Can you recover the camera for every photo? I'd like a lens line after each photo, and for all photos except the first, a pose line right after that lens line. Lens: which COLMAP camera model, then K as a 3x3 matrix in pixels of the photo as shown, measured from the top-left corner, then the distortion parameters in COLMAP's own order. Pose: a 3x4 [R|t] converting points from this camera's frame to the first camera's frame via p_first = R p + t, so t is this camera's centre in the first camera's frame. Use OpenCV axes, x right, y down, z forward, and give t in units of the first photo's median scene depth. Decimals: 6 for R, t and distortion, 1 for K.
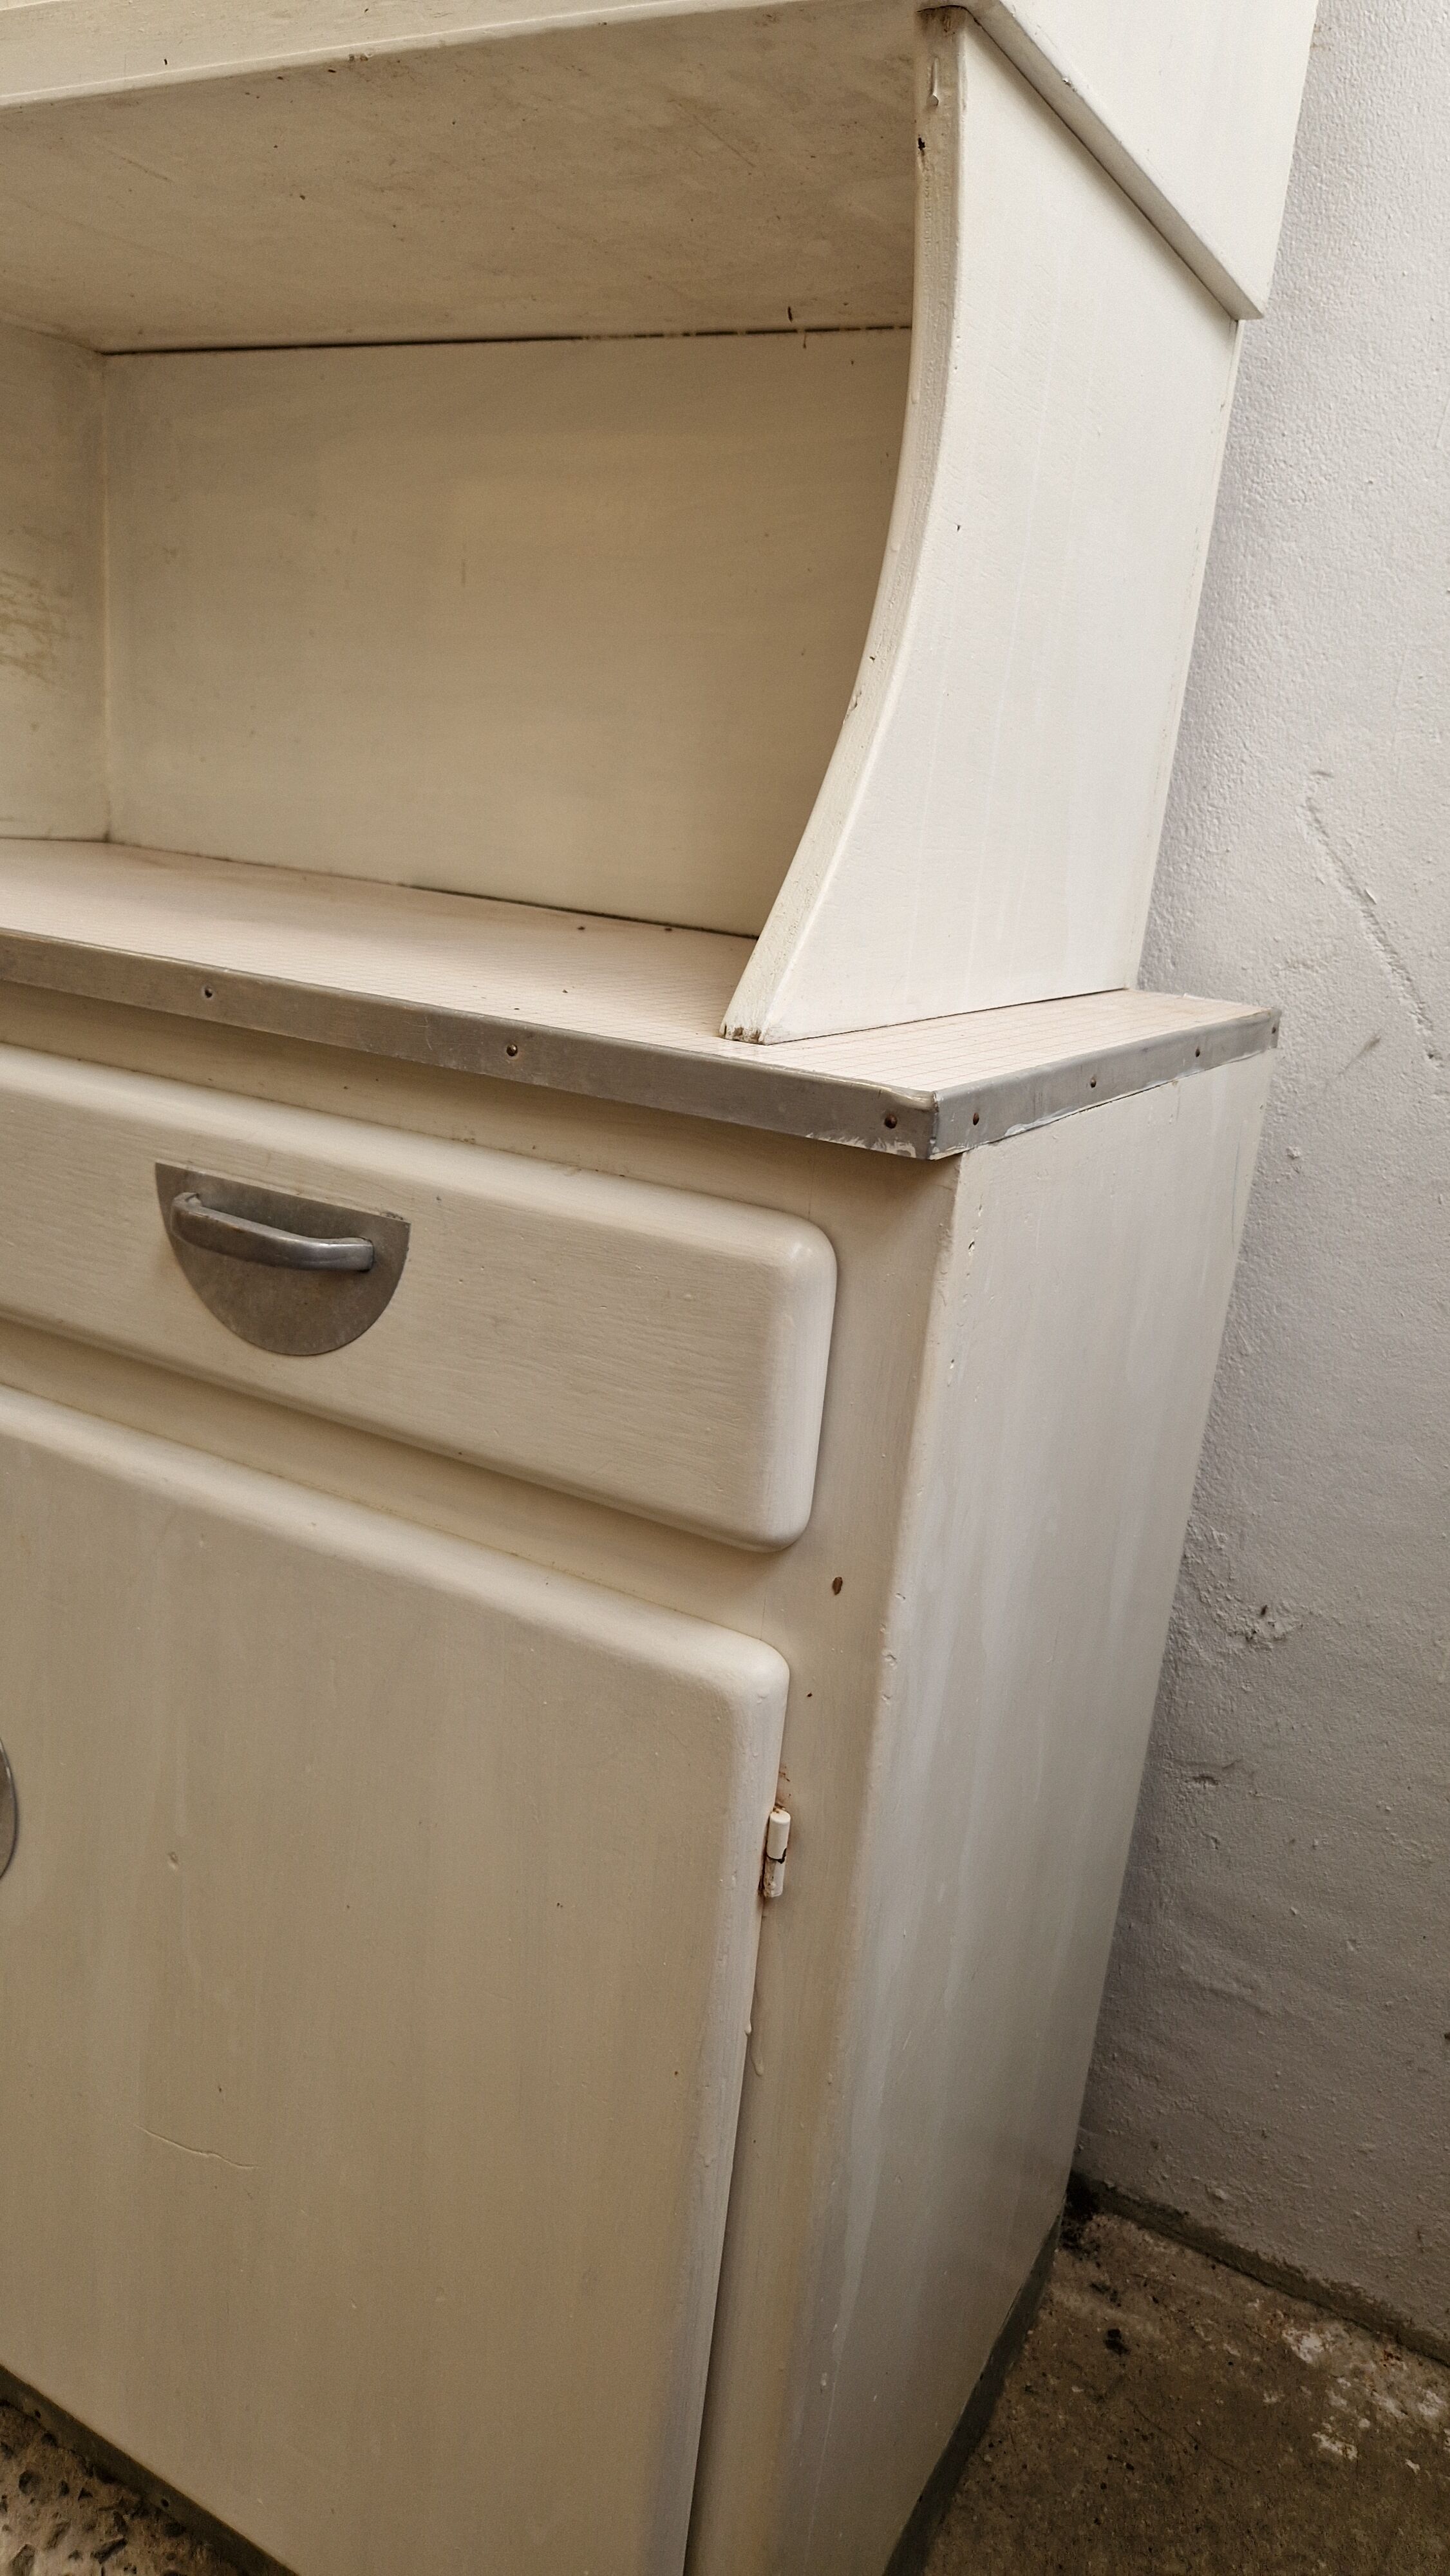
lens RADIAL K [[1727.6, 0, 731.6], [0, 1727.6, 1312.0], [0, 0, 1]] dist [0.064008, -0.057164]
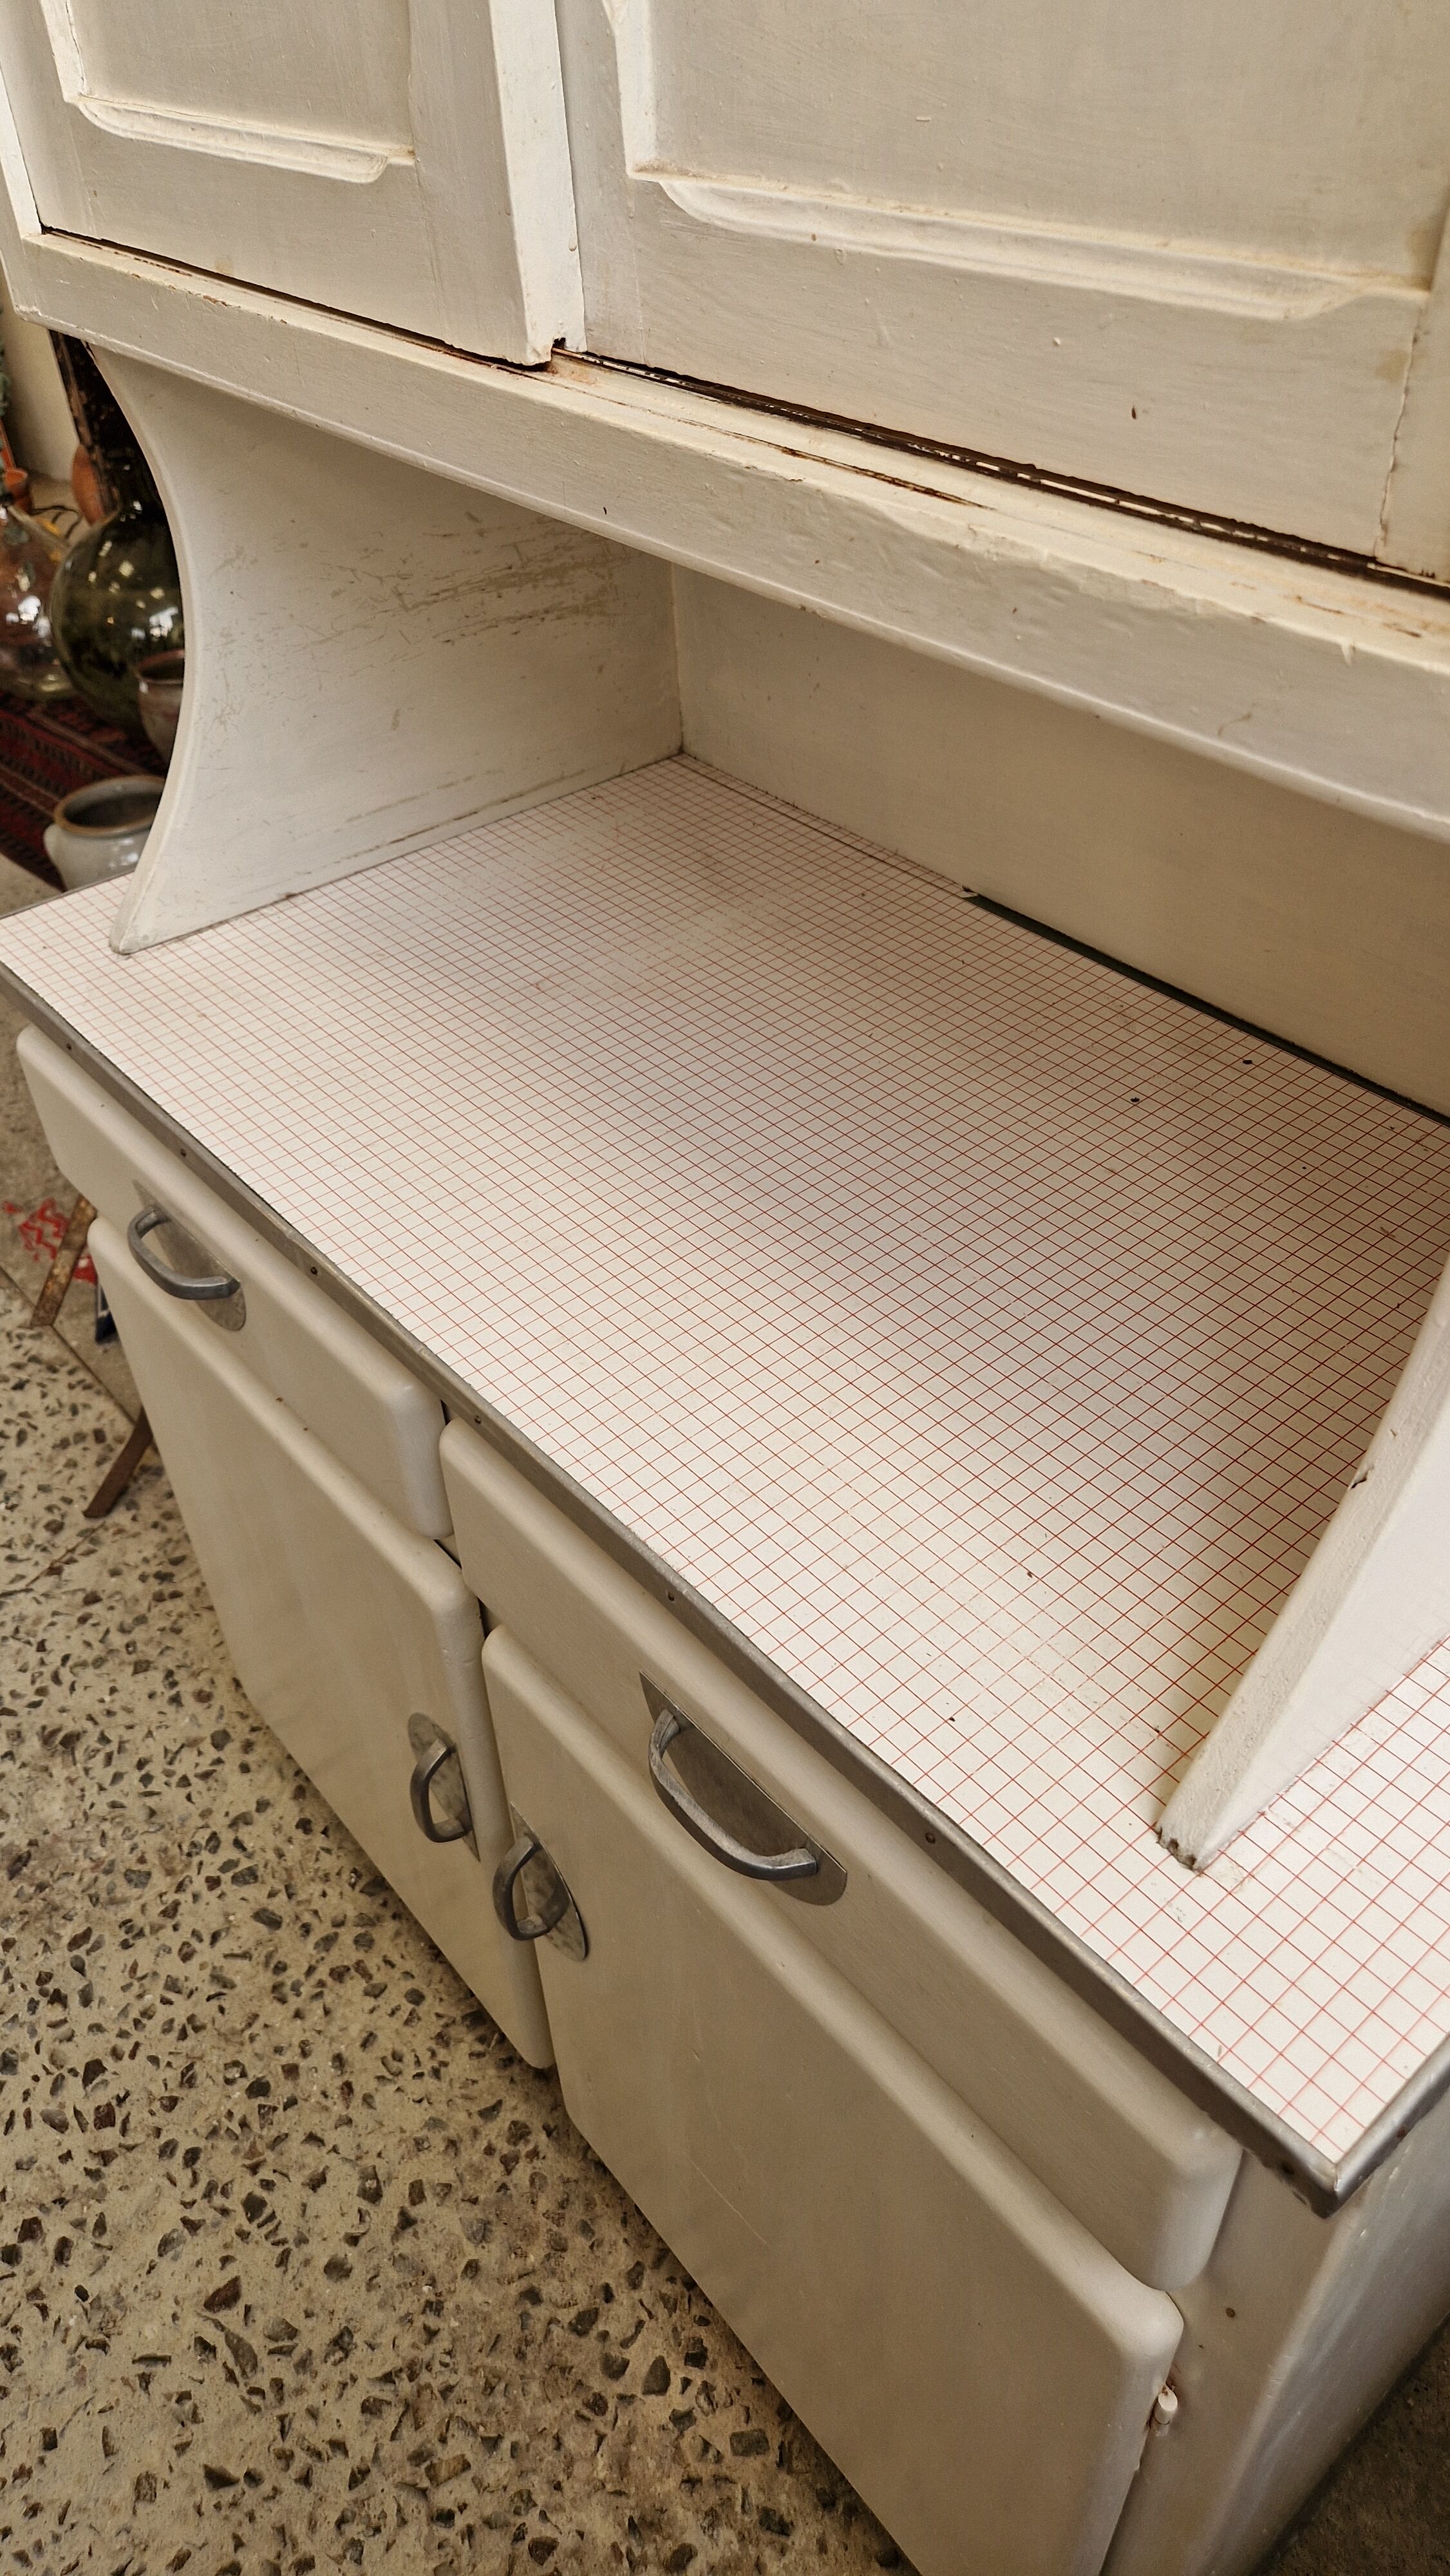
lens RADIAL K [[1727.6, 0, 750.2], [0, 1727.6, 1281.6], [0, 0, 1]] dist [0.064008, -0.057164]
pose [[0.932095, 0.125685, -0.339708, 0.045345], [0.017850, 0.920789, 0.389652, -0.514716], [0.361773, -0.369256, 0.856020, 0.142681]]
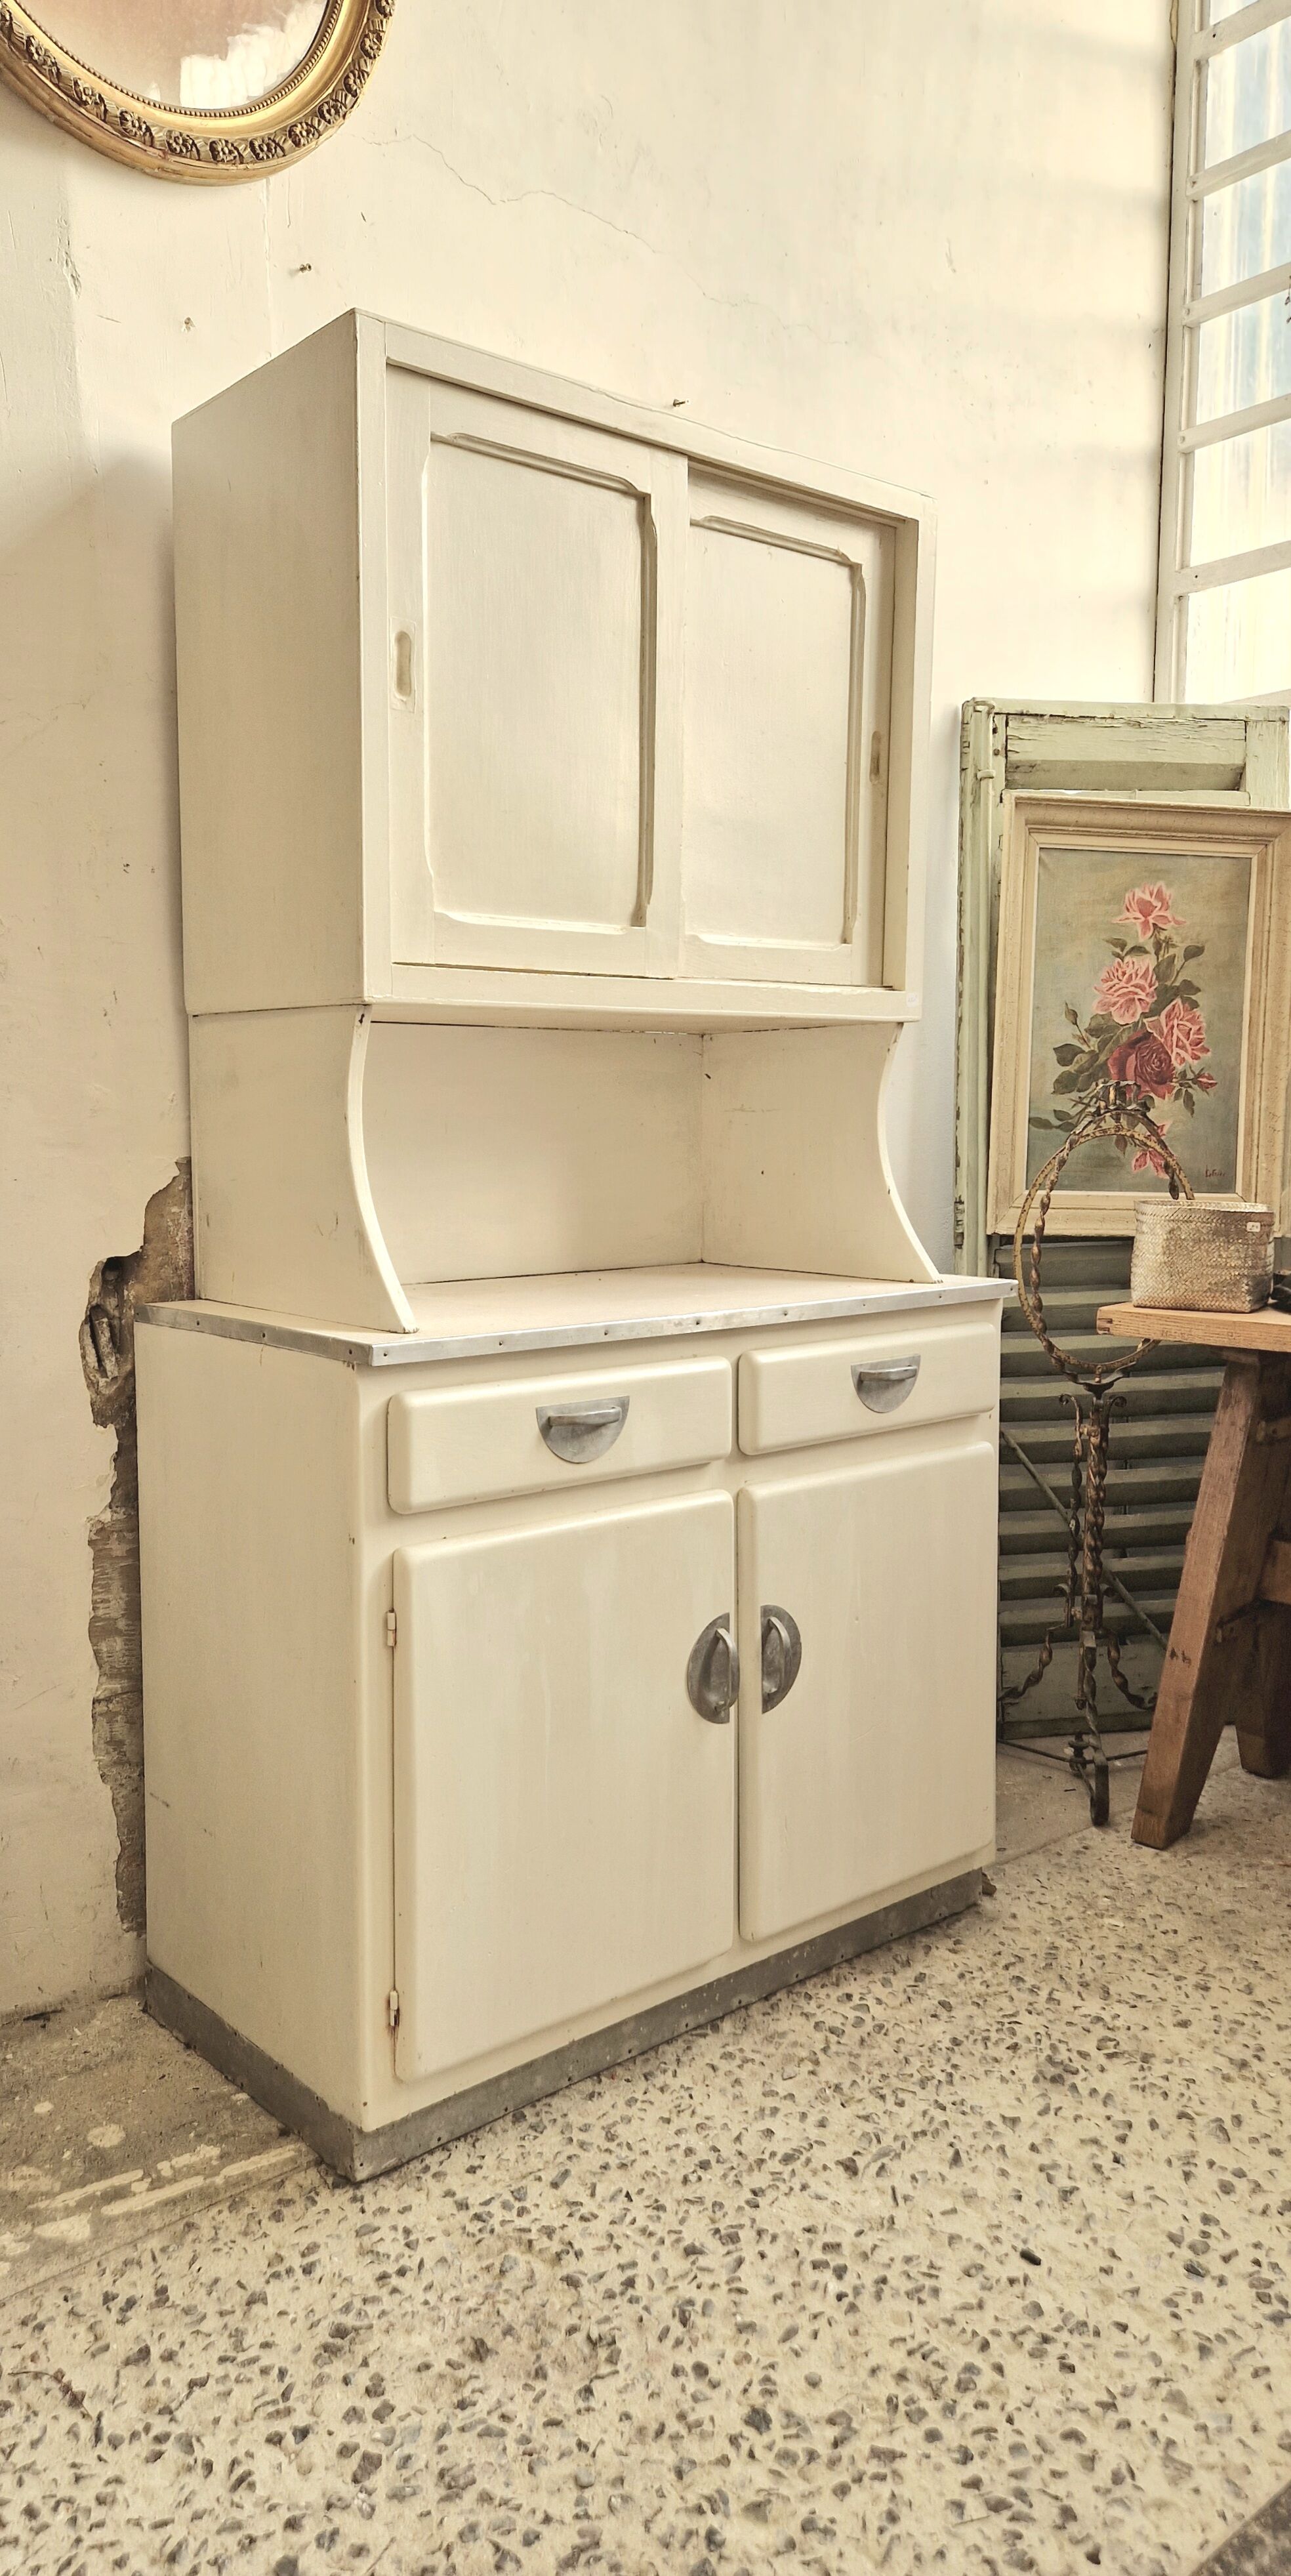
lens RADIAL K [[1740.0, 0, 558.7], [0, 1740.0, 1294.4], [0, 0, 1]] dist [0.059634, -0.031208]
pose [[0.373669, -0.192235, 0.907424, -2.299151], [0.300933, 0.950496, 0.077438, -0.418415], [-0.877389, 0.244138, 0.413020, 0.121904]]
